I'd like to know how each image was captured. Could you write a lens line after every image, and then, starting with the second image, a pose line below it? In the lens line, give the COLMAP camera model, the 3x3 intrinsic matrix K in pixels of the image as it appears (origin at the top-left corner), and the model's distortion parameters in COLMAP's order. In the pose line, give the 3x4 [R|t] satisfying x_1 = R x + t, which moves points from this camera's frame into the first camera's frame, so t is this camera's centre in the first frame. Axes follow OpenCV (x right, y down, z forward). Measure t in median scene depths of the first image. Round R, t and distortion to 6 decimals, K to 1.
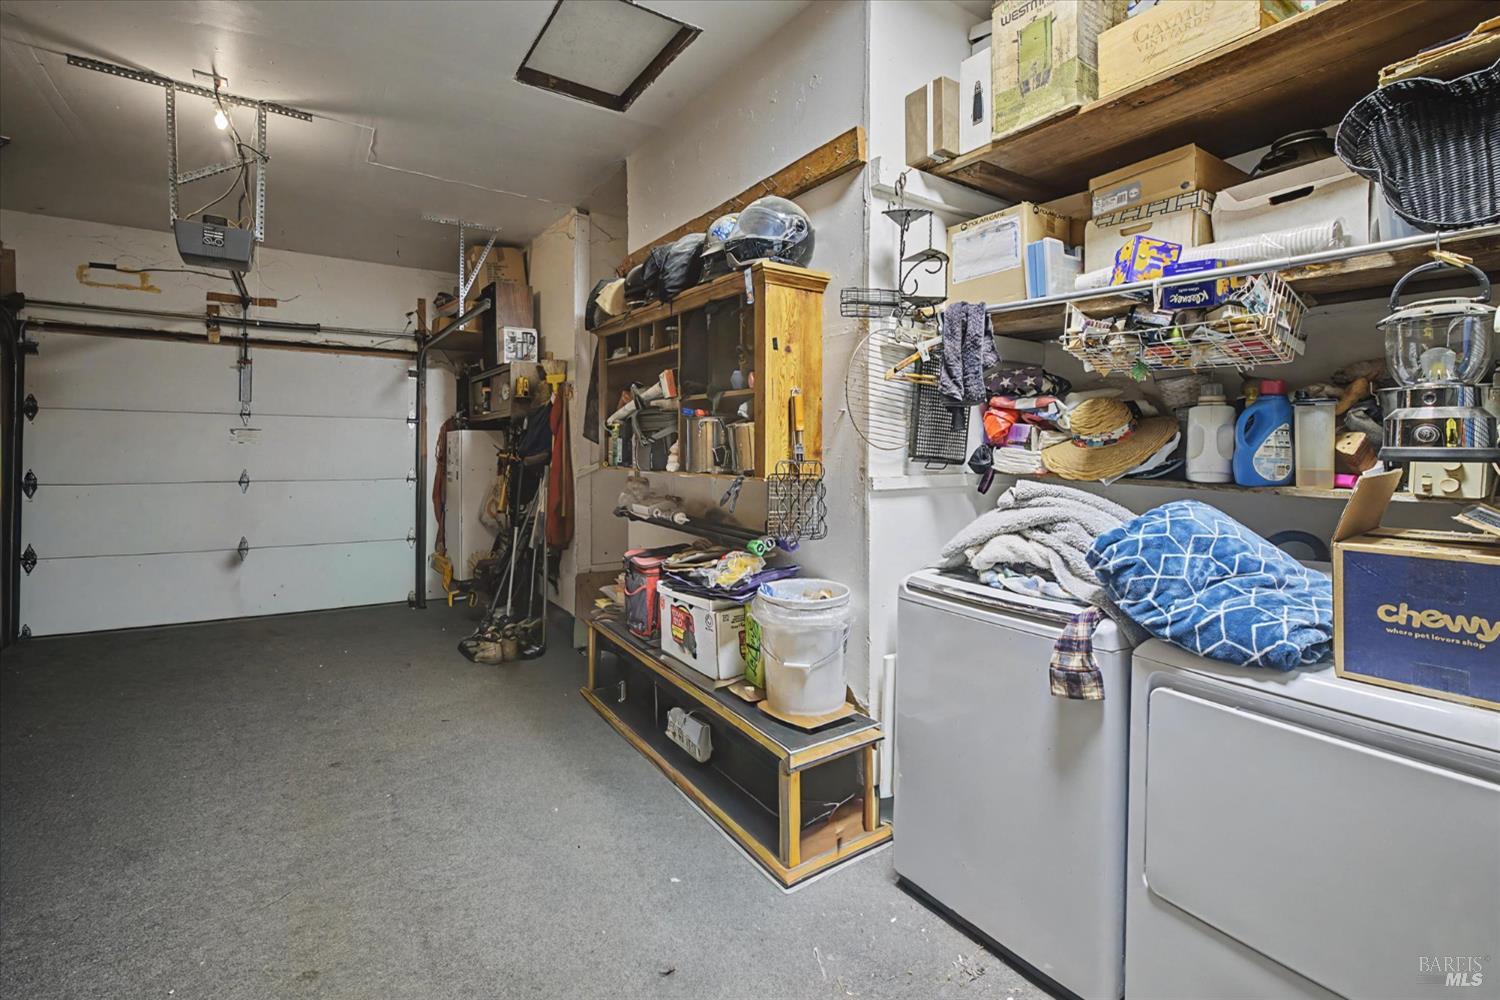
lens RADIAL K [[655.3, 0, 750.6], [0, 655.3, 452.3], [0, 0, 1]] dist [0.000504, -0.000751]
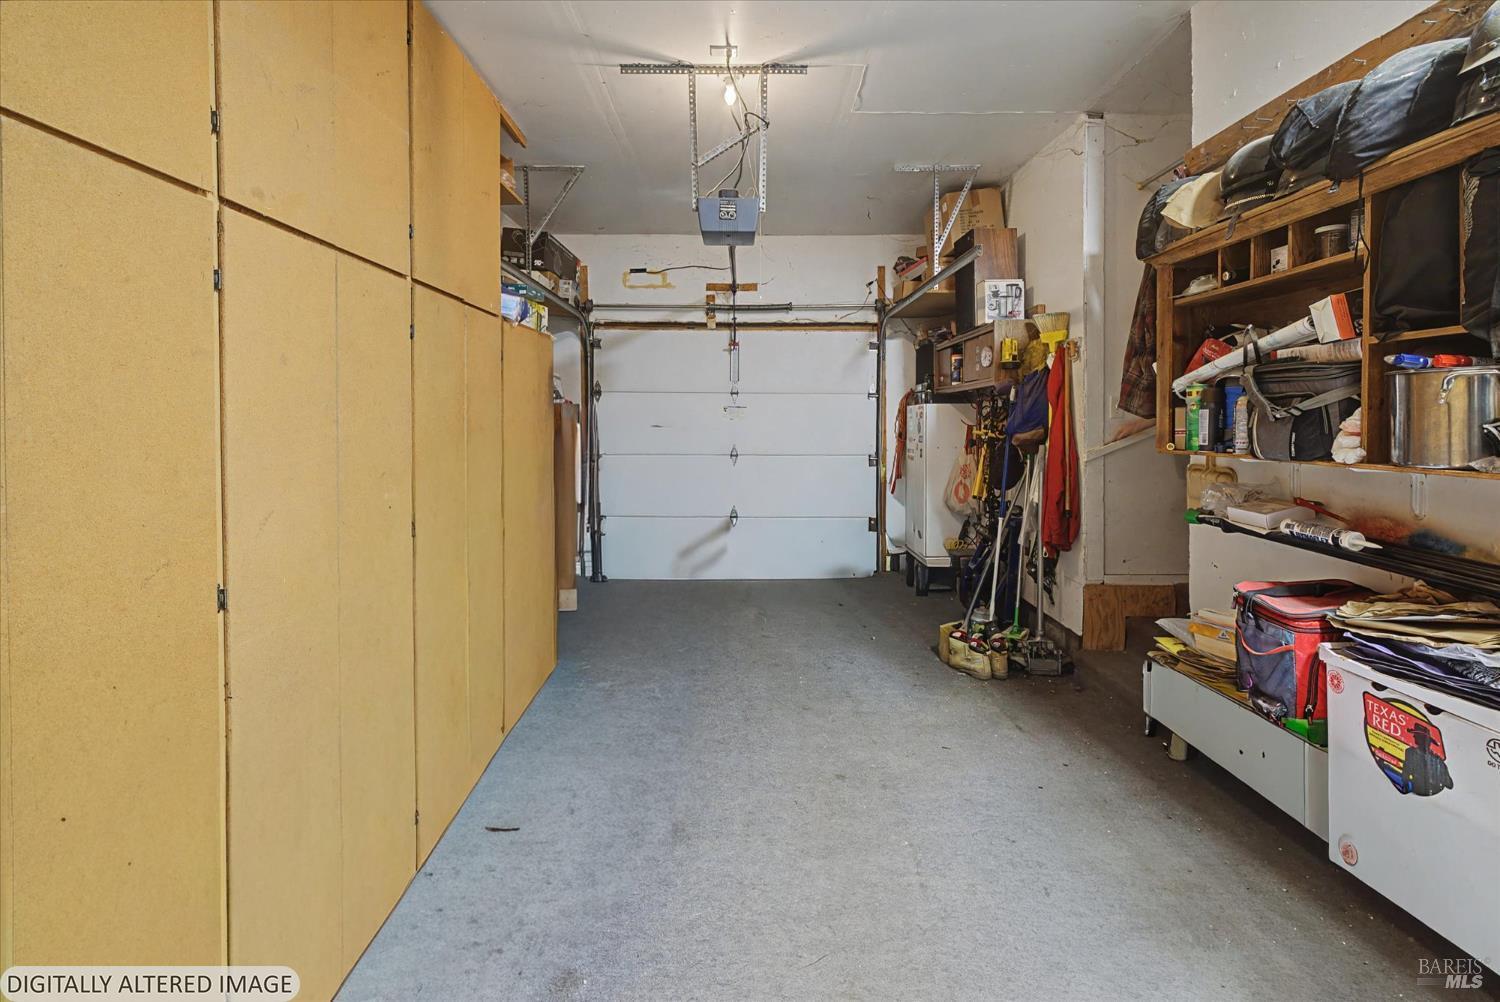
lens RADIAL K [[655.3, 0, 750.6], [0, 655.3, 453.3], [0, 0, 1]] dist [0.000504, -0.000751]
pose [[0.827201, 0.023584, -0.561412, -0.153789], [-0.000465, 0.999147, 0.041288, -0.003136], [0.561907, -0.033893, 0.826506, 0.128349]]
